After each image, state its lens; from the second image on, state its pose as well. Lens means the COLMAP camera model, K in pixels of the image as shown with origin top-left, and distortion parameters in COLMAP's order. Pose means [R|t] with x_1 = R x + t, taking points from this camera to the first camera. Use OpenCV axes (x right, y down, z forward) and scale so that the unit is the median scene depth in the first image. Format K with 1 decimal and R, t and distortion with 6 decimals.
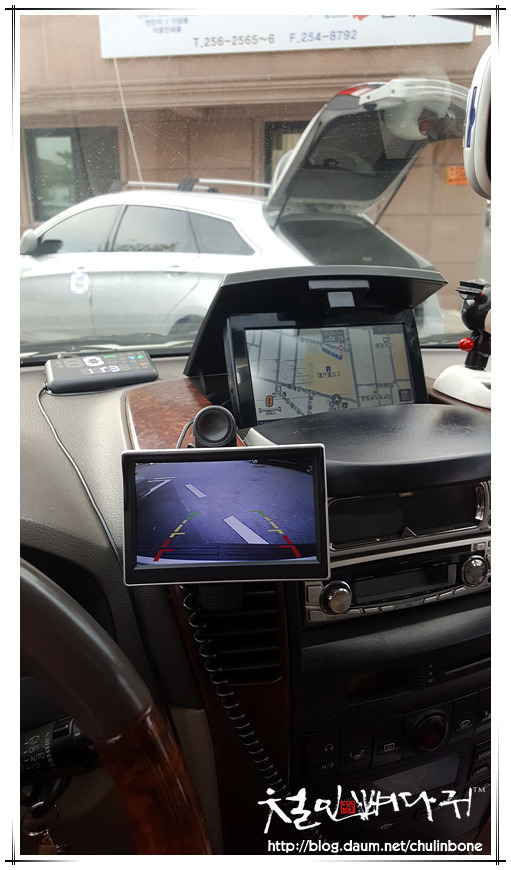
lens RADIAL K [[636.7, 0, 255.5], [0, 636.7, 435.0], [0, 0, 1]] dist [0.003607, 0.000876]
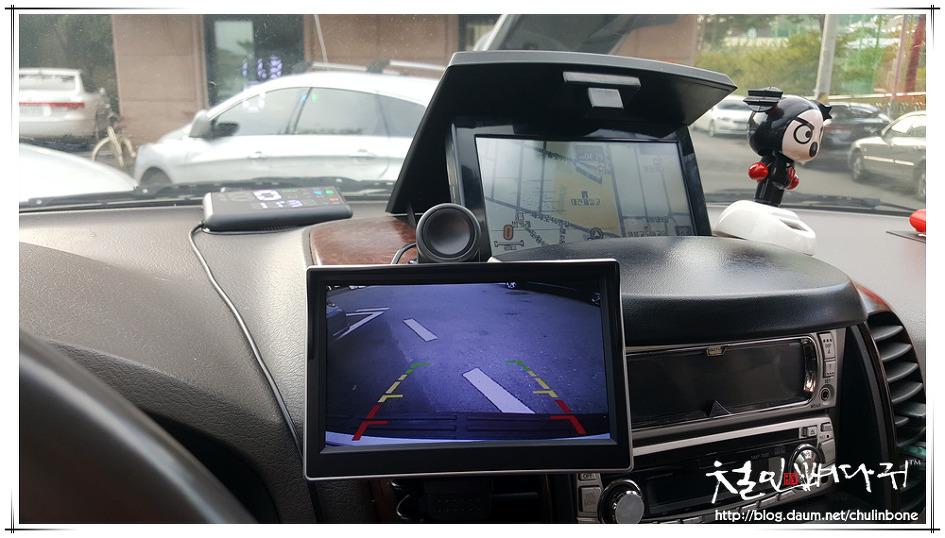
lens RADIAL K [[704.0, 0, 477.0], [0, 704.0, 268.7], [0, 0, 1]] dist [0.003028, -0.002530]
pose [[0.999107, 0.010993, 0.040787, -0.046416], [-0.006994, 0.995266, -0.096937, 0.066265], [-0.041659, 0.096565, 0.994454, 0.198401]]
